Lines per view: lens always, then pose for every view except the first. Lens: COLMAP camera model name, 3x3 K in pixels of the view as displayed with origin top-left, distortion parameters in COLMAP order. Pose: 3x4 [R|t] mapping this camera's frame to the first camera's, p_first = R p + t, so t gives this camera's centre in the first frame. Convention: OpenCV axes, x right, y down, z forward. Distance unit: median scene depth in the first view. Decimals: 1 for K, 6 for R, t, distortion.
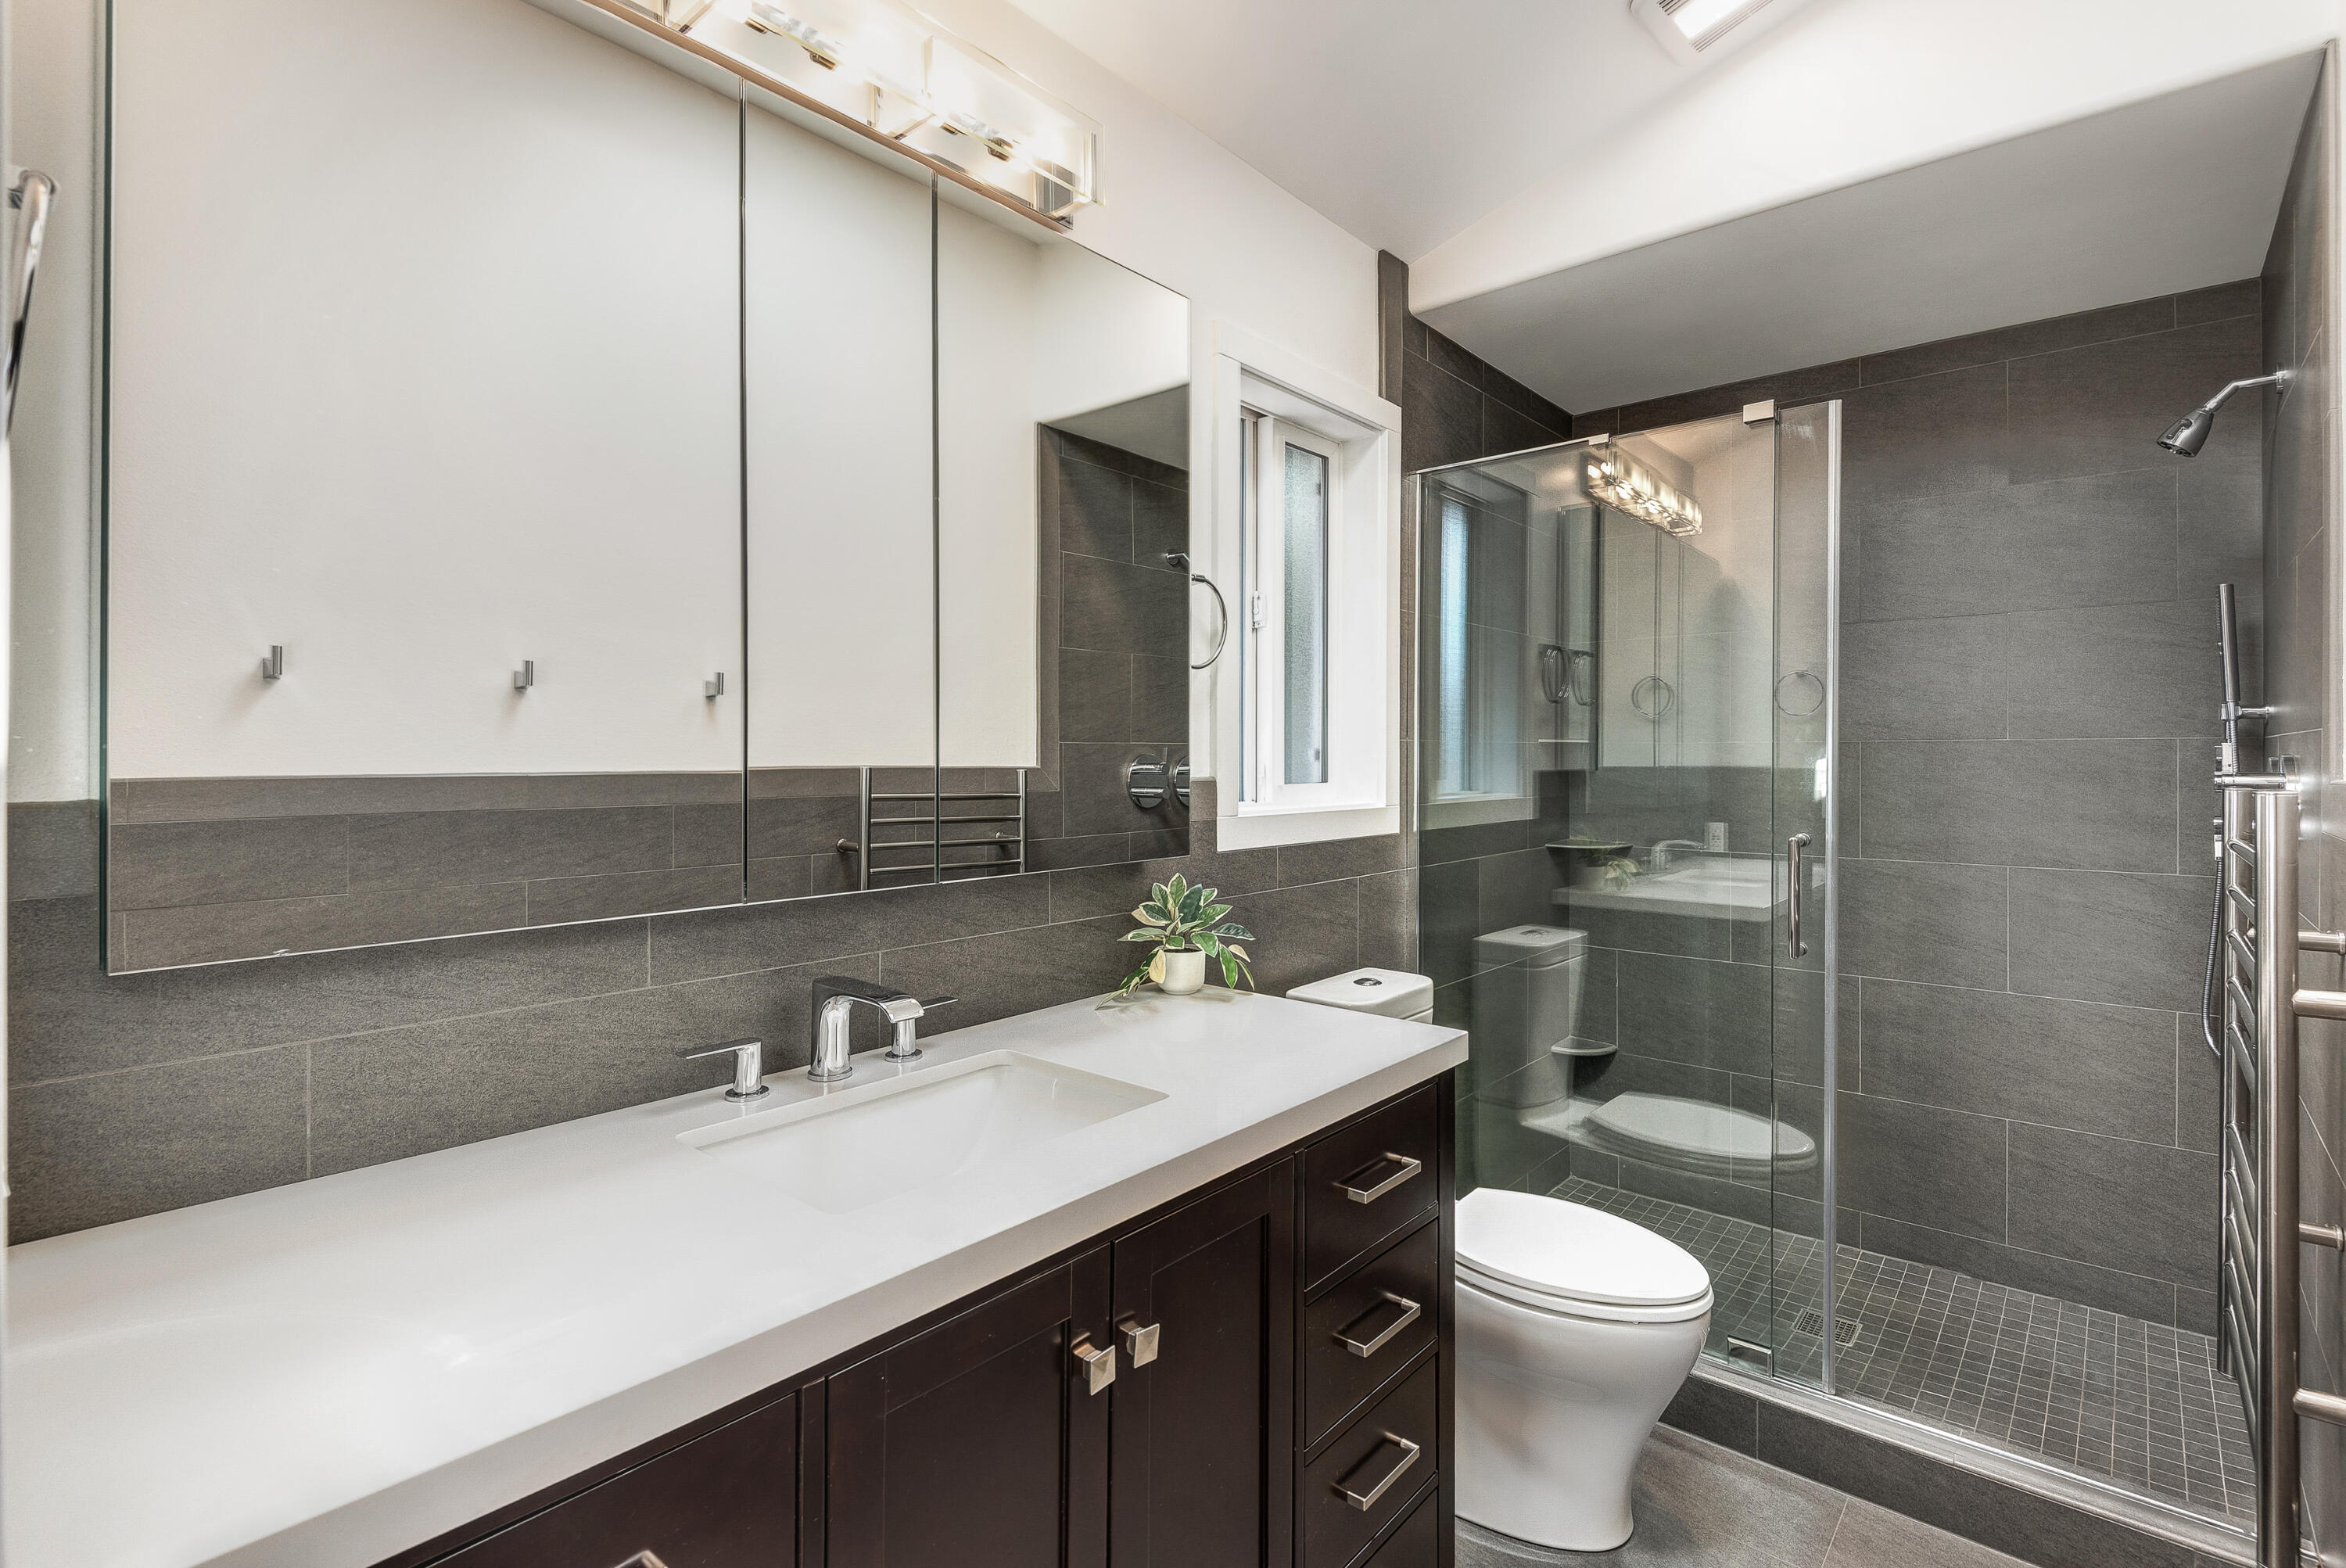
lens RADIAL K [[1092.9, 0, 1172.4], [0, 1092.9, 774.6], [0, 0, 1]] dist [0.008479, -0.005530]
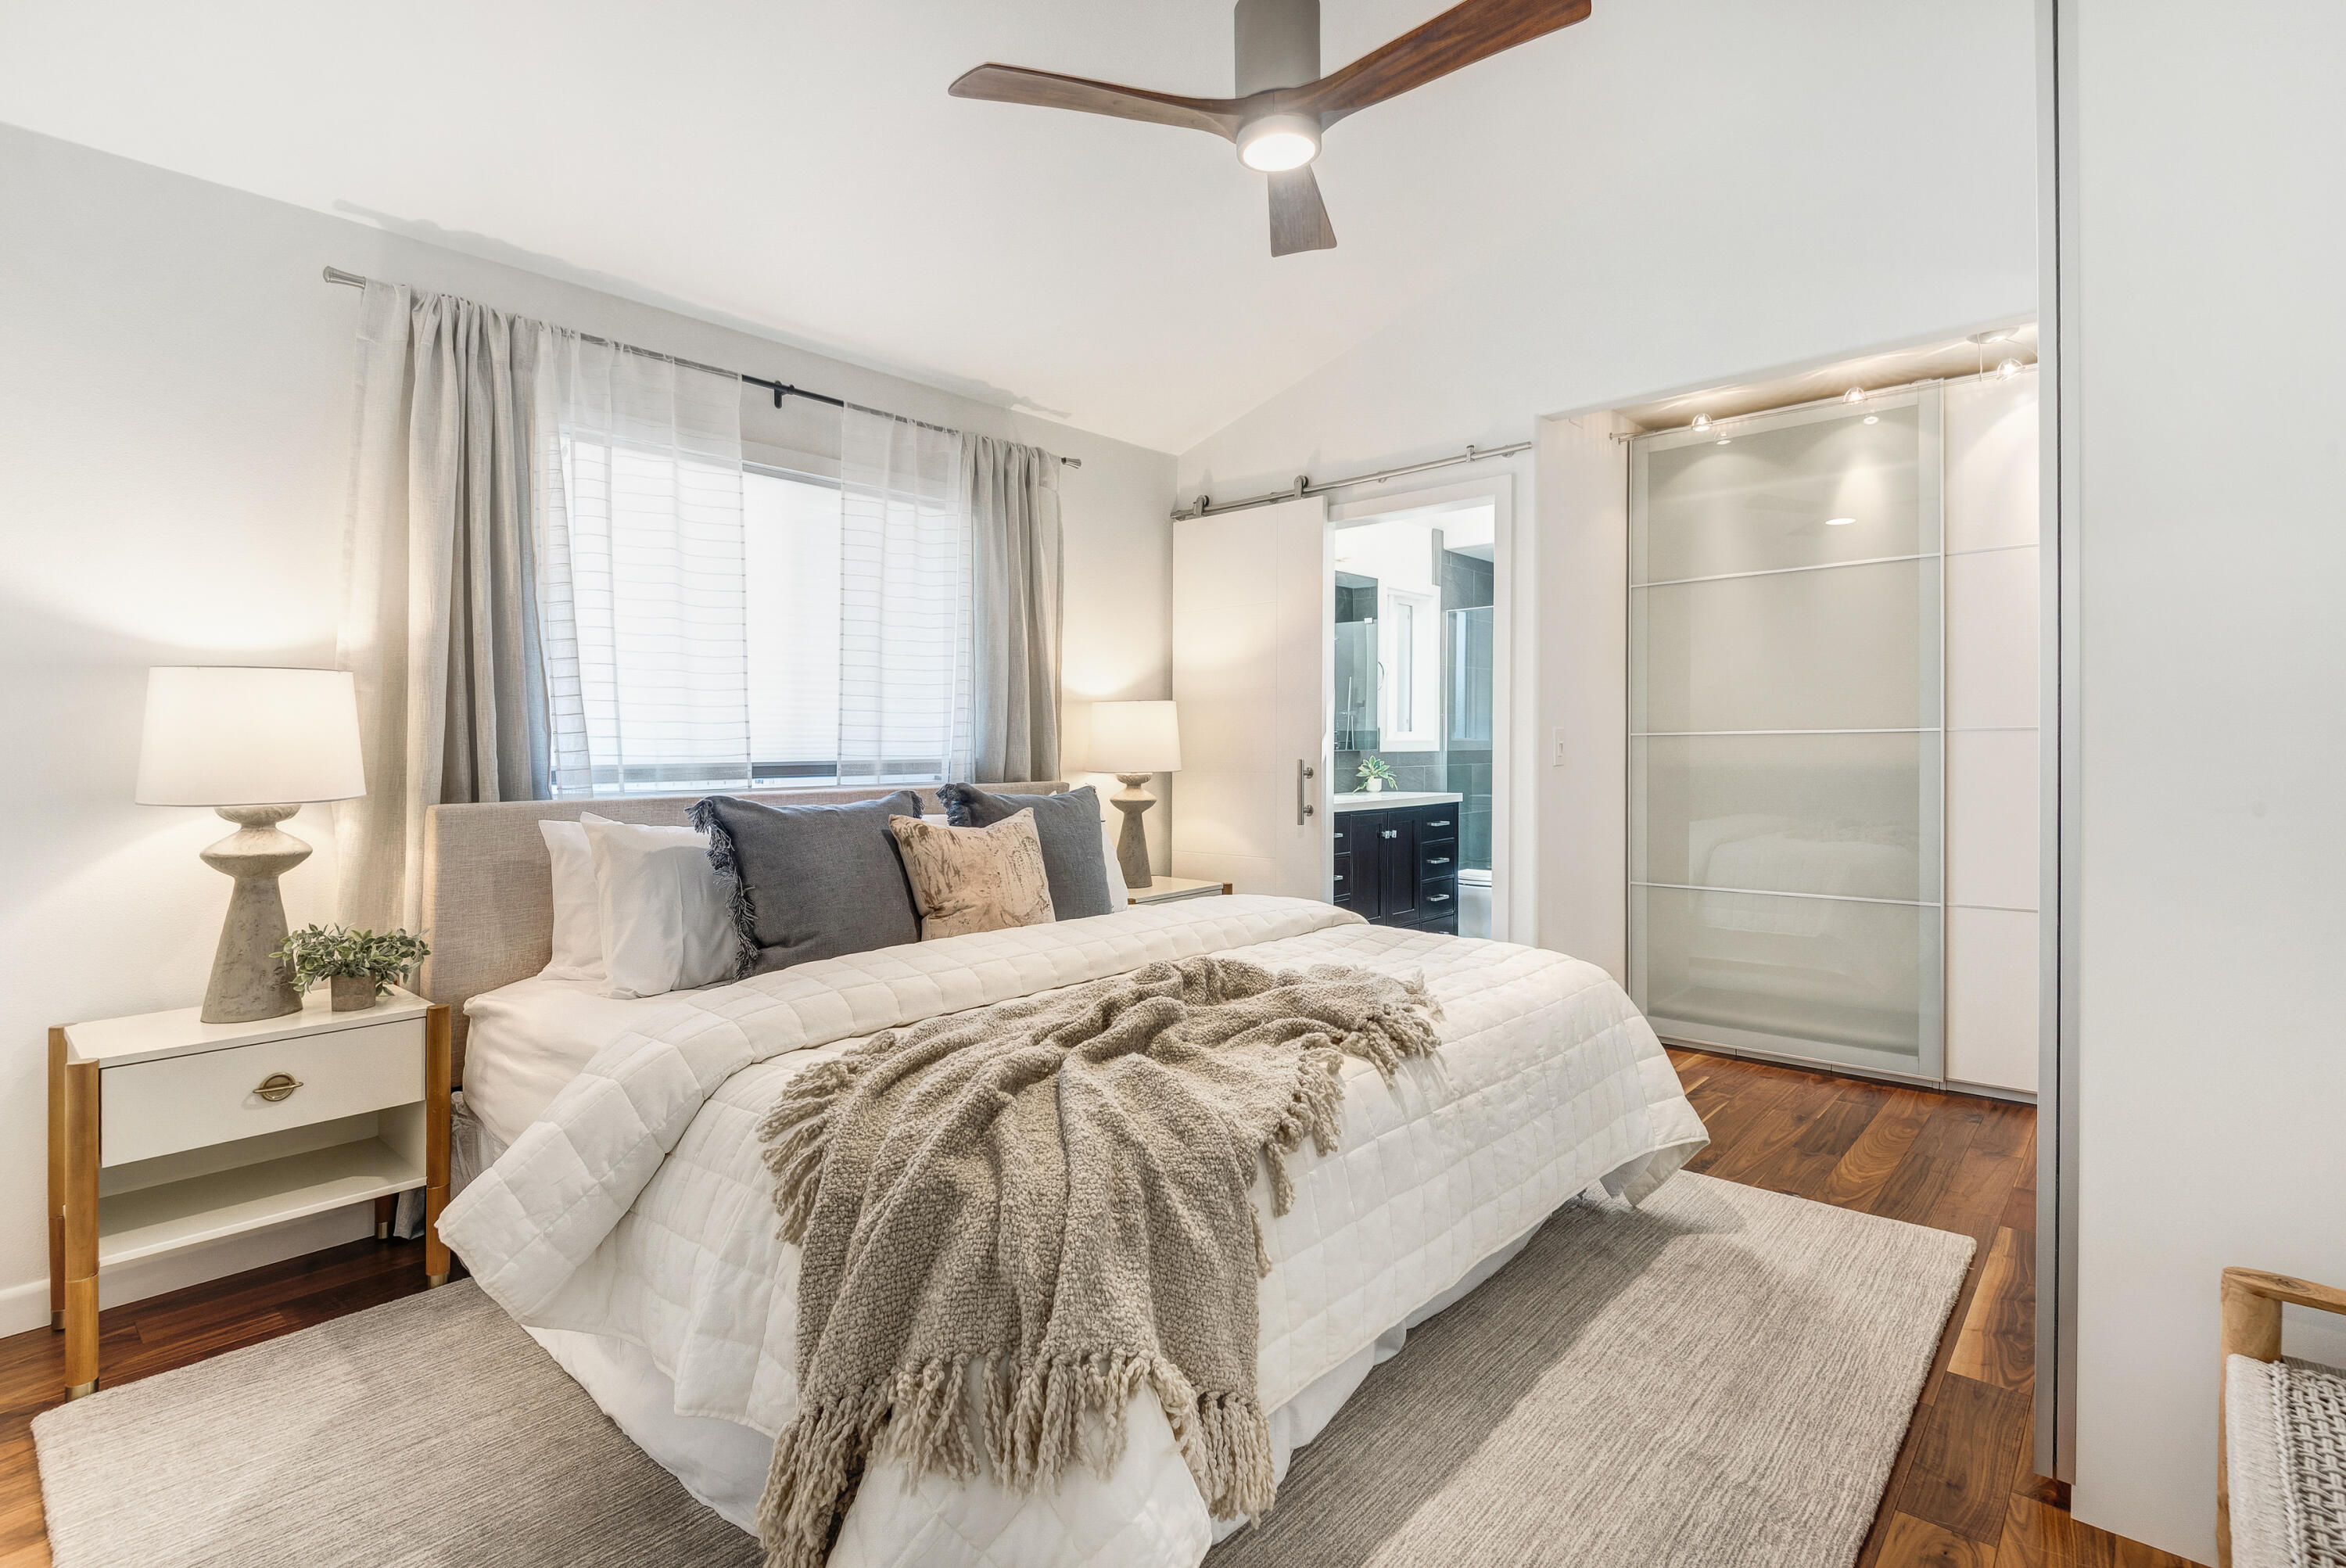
lens RADIAL K [[1092.9, 0, 1172.6], [0, 1092.9, 769.5], [0, 0, 1]] dist [0.008479, -0.005530]
pose [[0.999839, 0.002284, -0.017820, -0.452281], [-0.001996, 0.999867, 0.016184, 0.067399], [0.017855, -0.016146, 0.999710, -1.920304]]
